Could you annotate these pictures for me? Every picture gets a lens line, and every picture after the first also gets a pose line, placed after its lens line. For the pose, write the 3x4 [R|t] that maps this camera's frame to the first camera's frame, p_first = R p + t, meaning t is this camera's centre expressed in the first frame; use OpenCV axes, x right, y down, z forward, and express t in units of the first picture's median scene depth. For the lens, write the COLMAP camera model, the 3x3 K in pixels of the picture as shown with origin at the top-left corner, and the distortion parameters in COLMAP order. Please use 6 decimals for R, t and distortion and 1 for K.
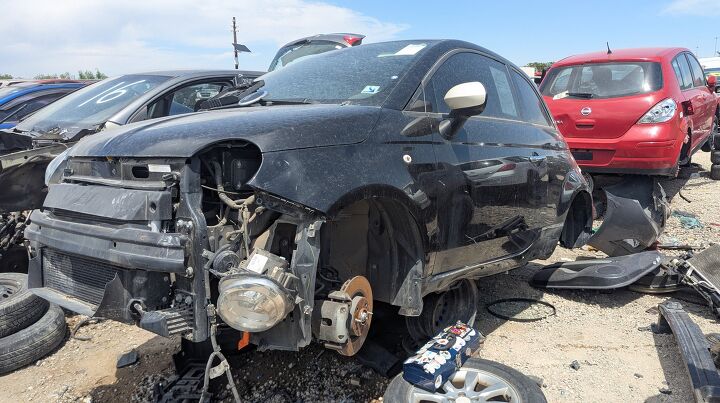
lens RADIAL K [[513.5, 0, 363.6], [0, 513.5, 198.1], [0, 0, 1]] dist [0.065067, -0.060899]
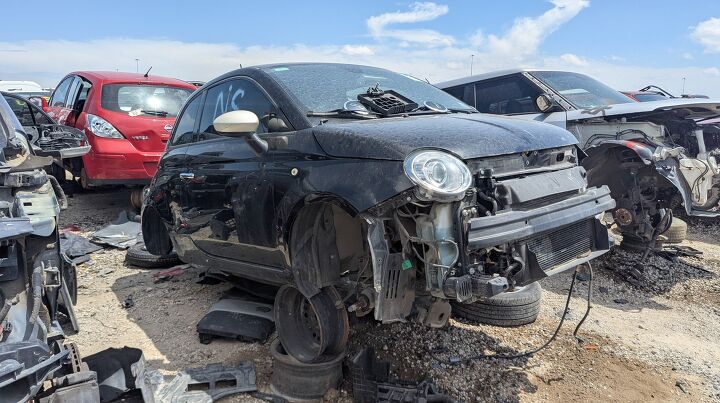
lens RADIAL K [[513.5, 0, 365.4], [0, 513.5, 197.7], [0, 0, 1]] dist [0.065067, -0.060899]
pose [[0.180249, -0.120674, 0.976191, -1.363861], [0.167926, 0.981651, 0.090342, -0.112935], [-0.969181, 0.147643, 0.197206, 0.891425]]
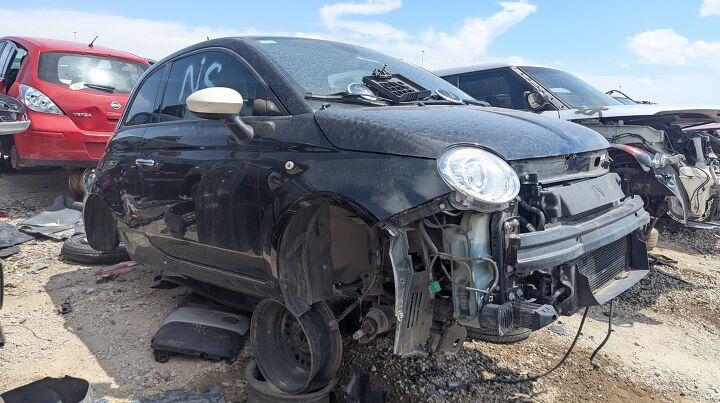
lens RADIAL K [[513.5, 0, 359.0], [0, 513.5, 195.5], [0, 0, 1]] dist [0.065067, -0.060899]
pose [[0.094906, -0.128284, 0.987186, -1.215062], [0.119928, 0.985913, 0.116589, -0.129777], [-0.988236, 0.107327, 0.108954, 1.018608]]
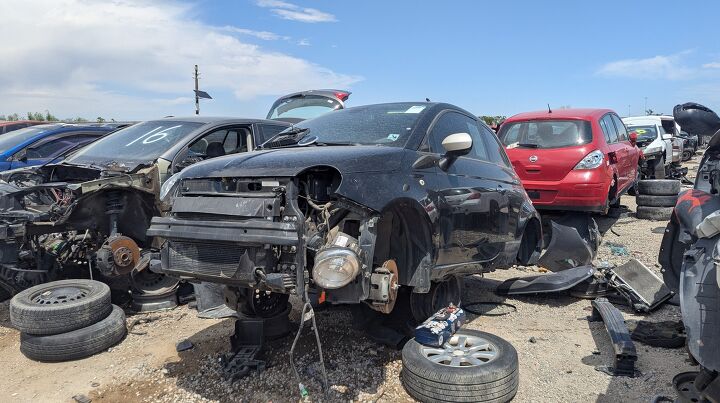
lens RADIAL K [[513.5, 0, 359.3], [0, 513.5, 197.3], [0, 0, 1]] dist [0.065067, -0.060899]
pose [[0.996586, 0.012577, 0.081598, -0.175648], [-0.004996, 0.995704, -0.092456, 0.085055], [-0.082410, 0.091732, 0.992368, -0.373546]]
